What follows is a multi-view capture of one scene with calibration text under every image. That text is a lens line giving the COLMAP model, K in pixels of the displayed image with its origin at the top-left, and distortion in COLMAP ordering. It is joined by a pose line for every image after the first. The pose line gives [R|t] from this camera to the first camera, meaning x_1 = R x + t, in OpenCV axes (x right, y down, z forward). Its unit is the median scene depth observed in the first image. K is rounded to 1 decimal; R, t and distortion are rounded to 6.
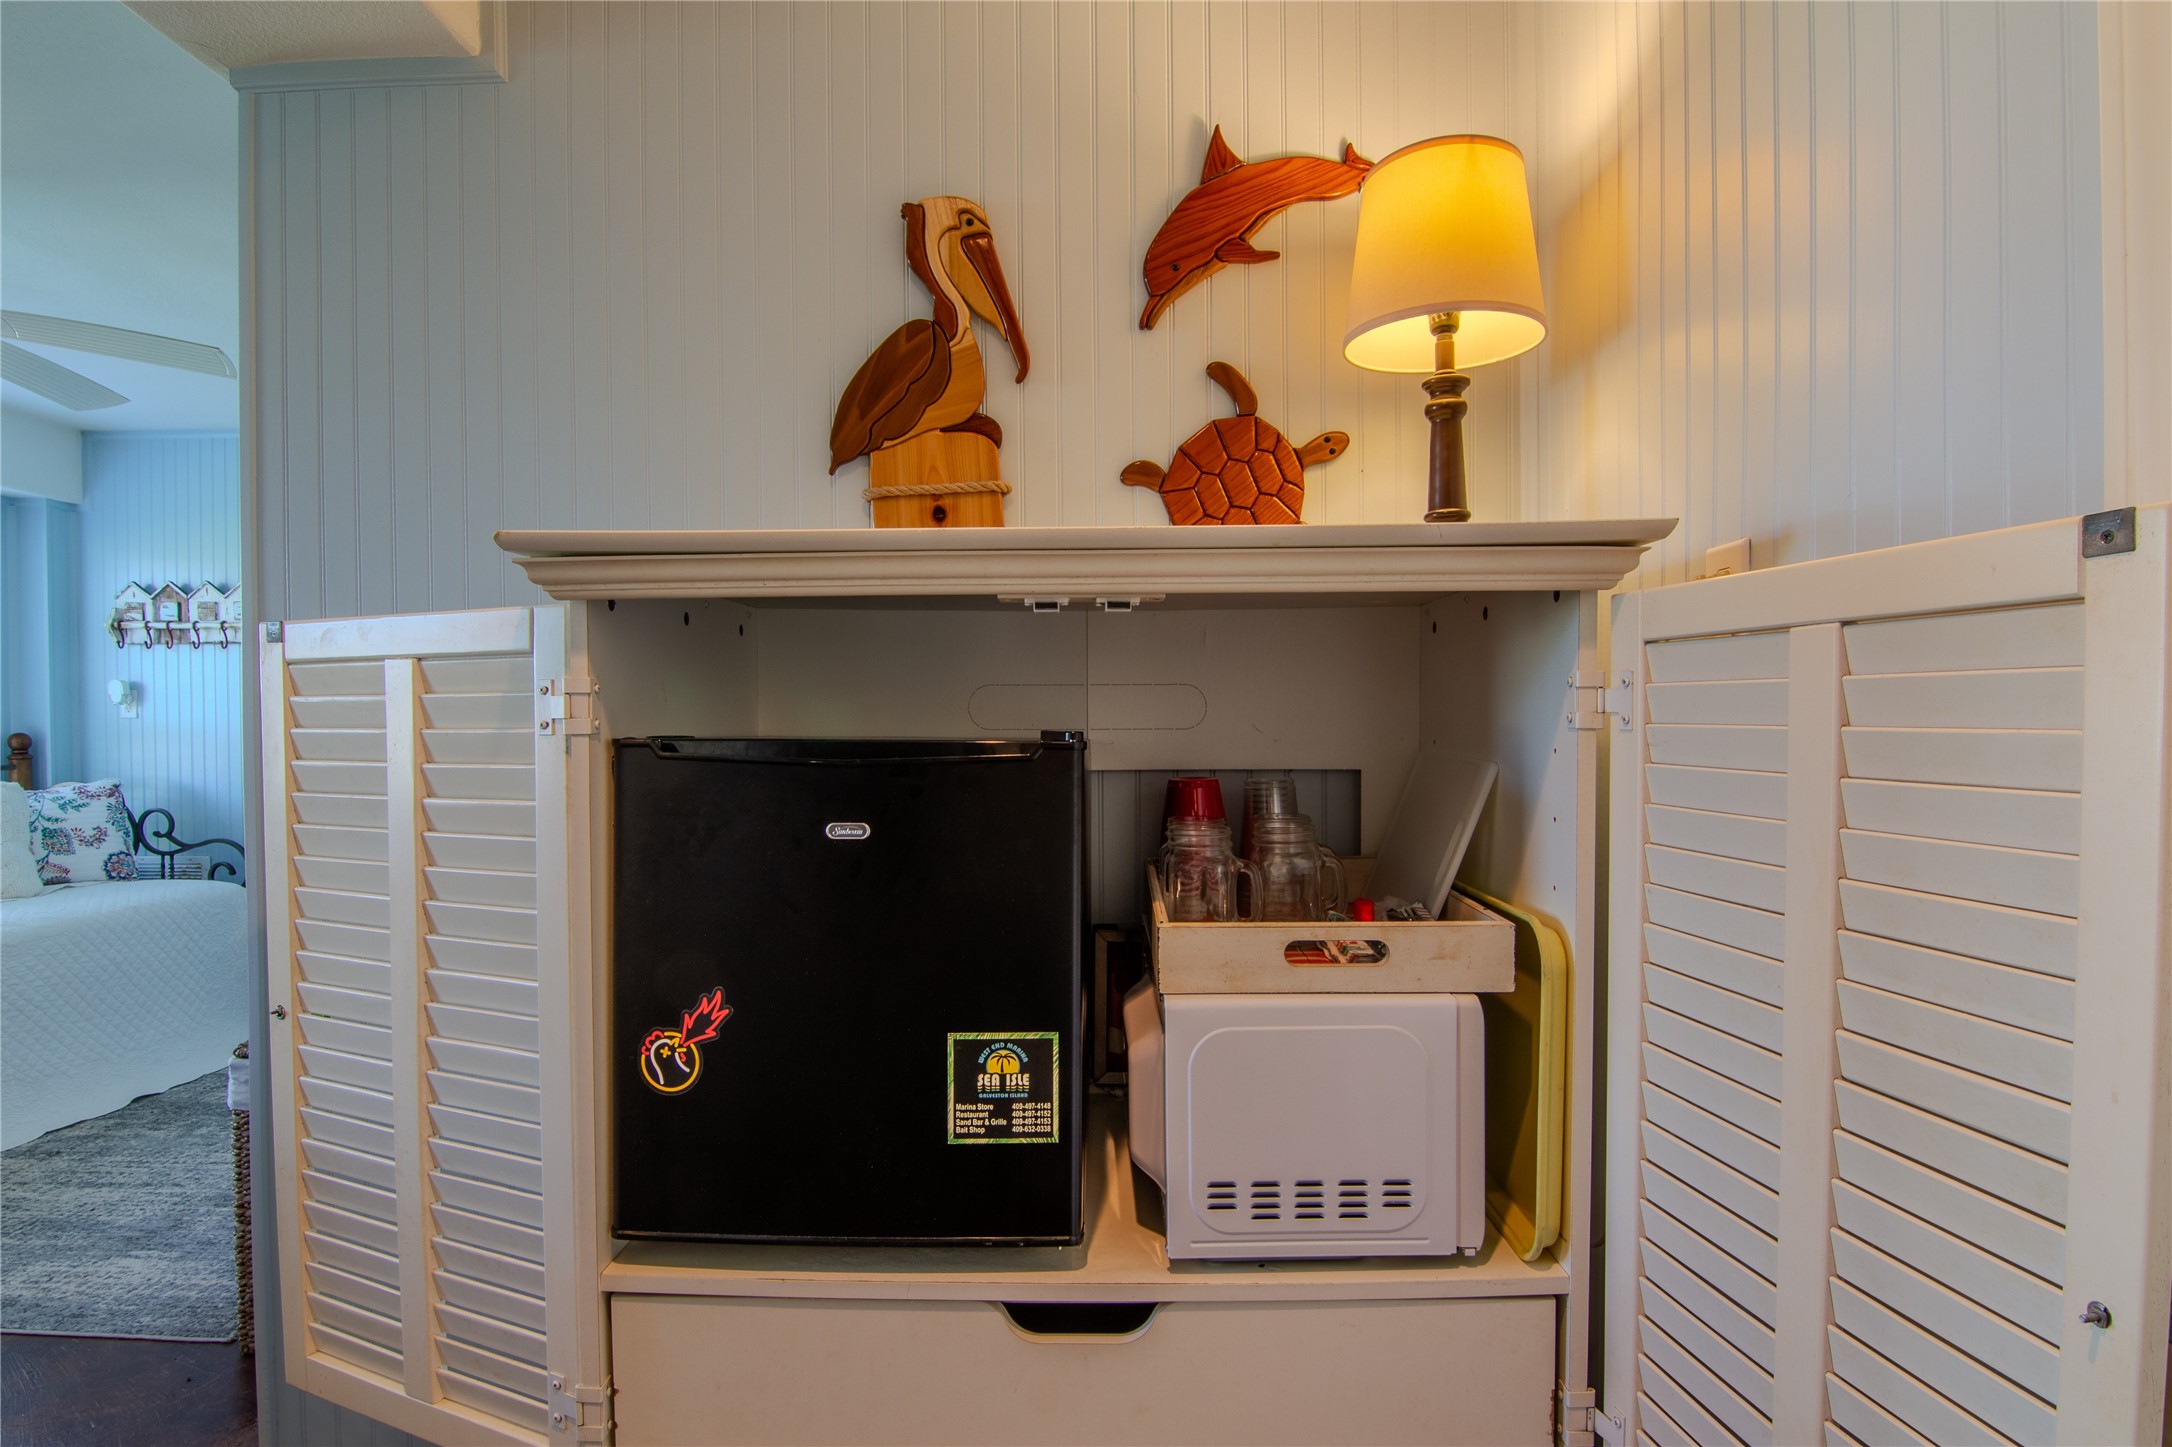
lens RADIAL K [[1170.5, 0, 1096.8], [0, 1170.5, 730.2], [0, 0, 1]] dist [-0.016036, -0.000373]
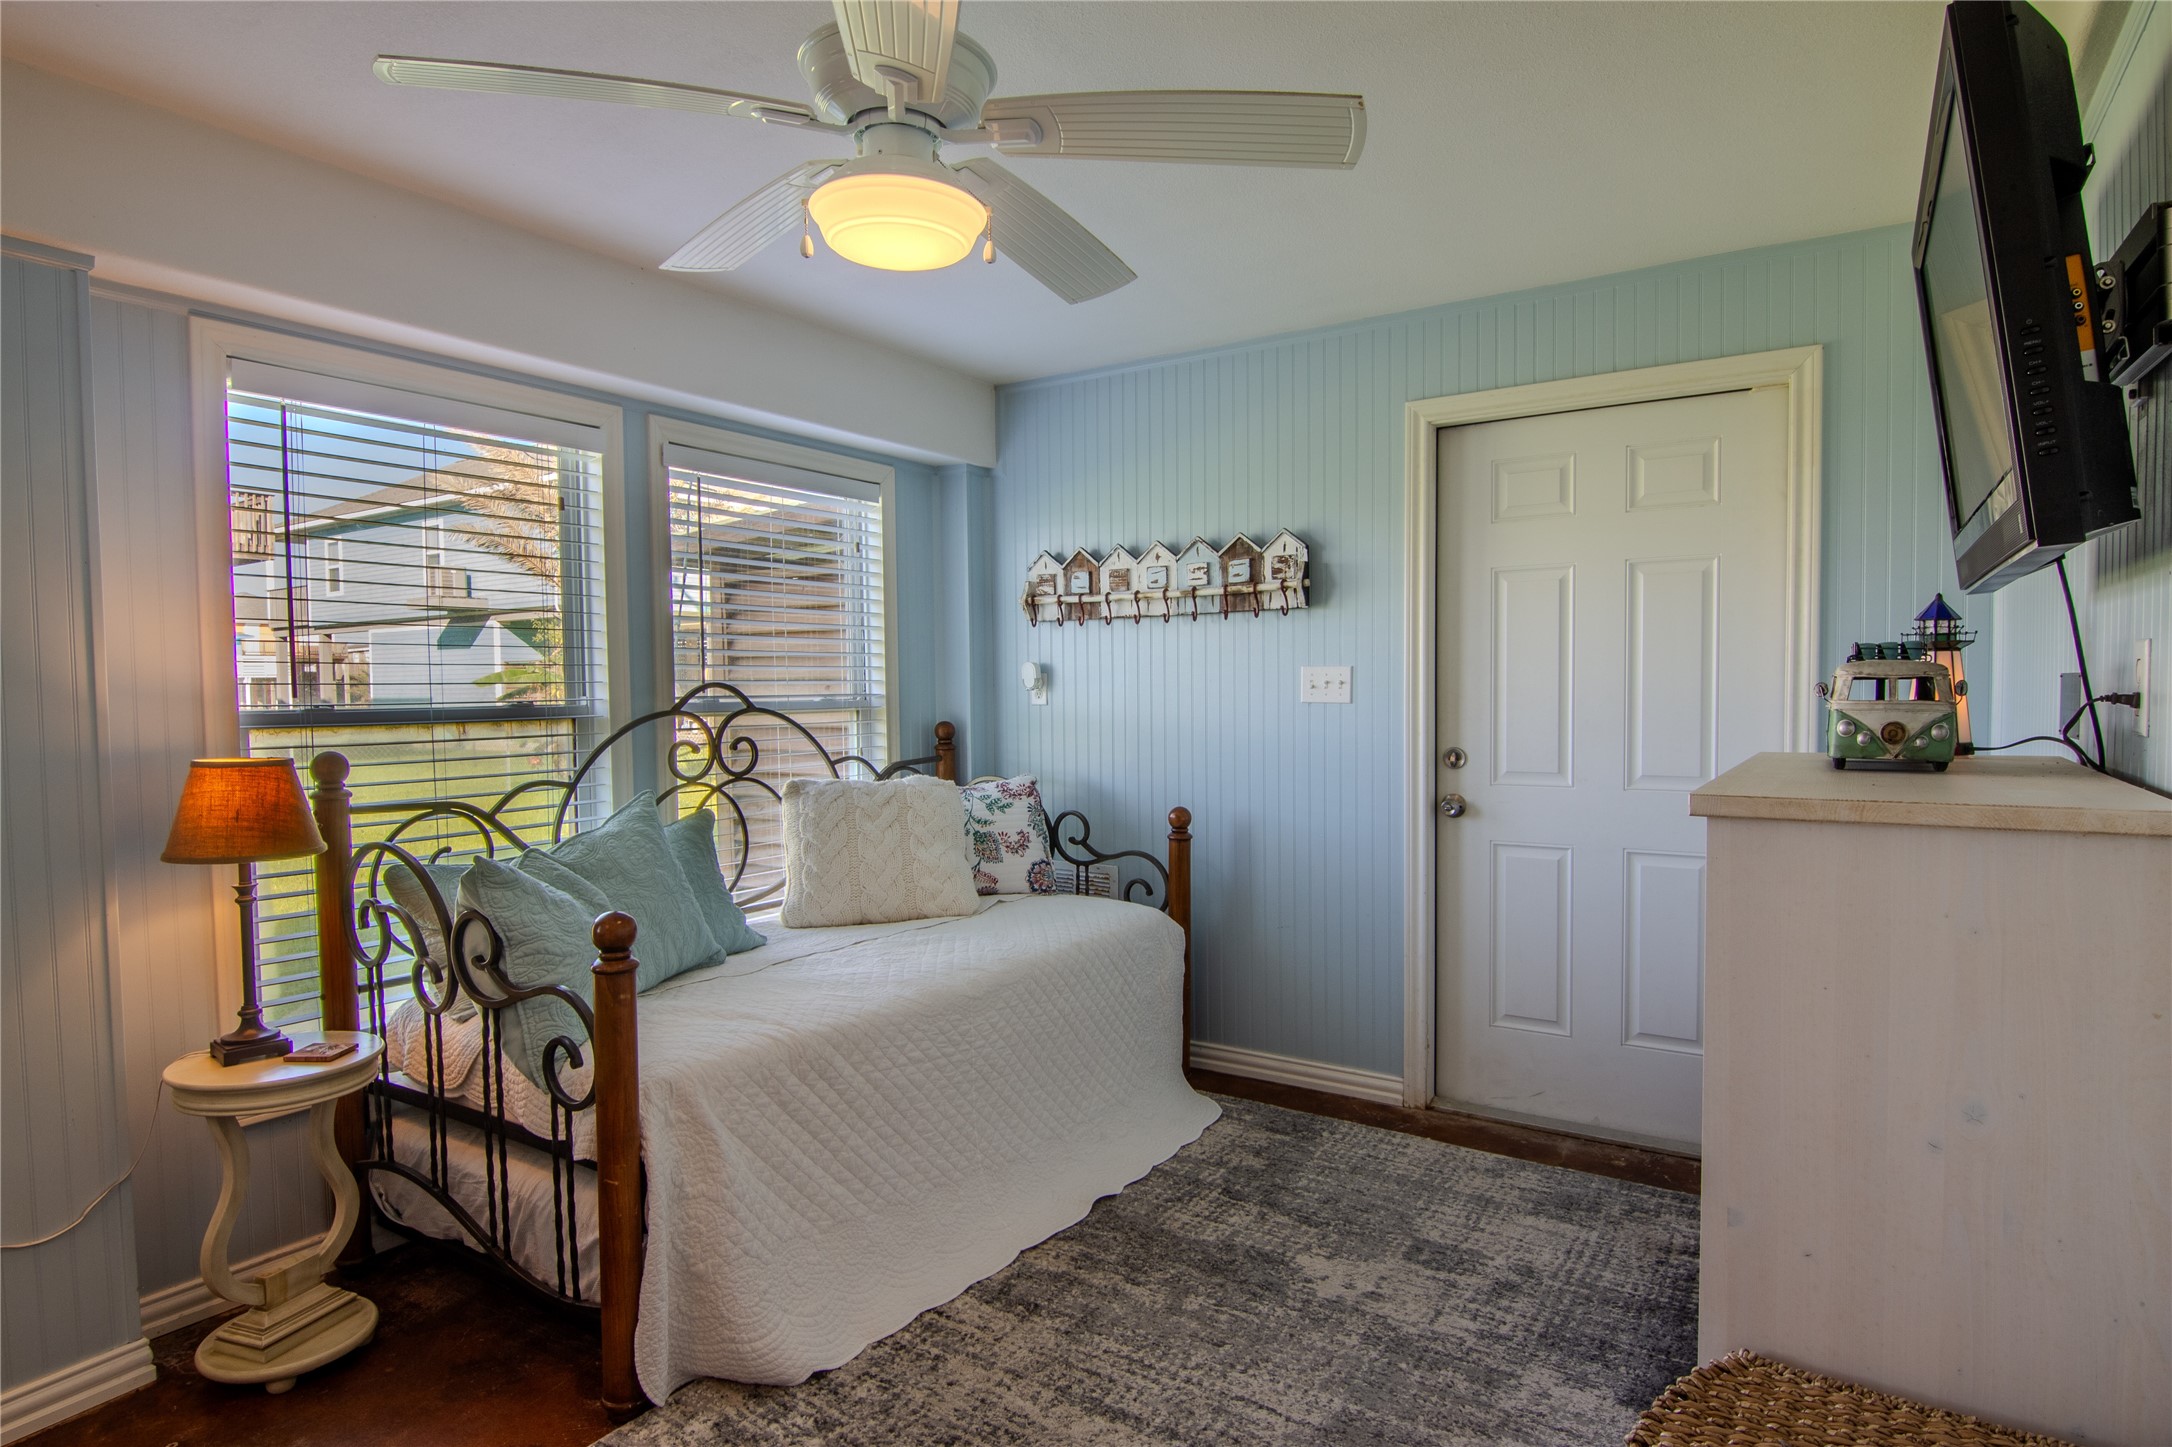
lens RADIAL K [[1154.7, 0, 1088.6], [0, 1154.7, 732.4], [0, 0, 1]] dist [-0.005444, -0.012446]
pose [[0.847095, 0.020271, -0.531055, -0.337554], [-0.001895, 0.999381, 0.035125, -0.021156], [0.531438, -0.028748, 0.846609, 0.271603]]
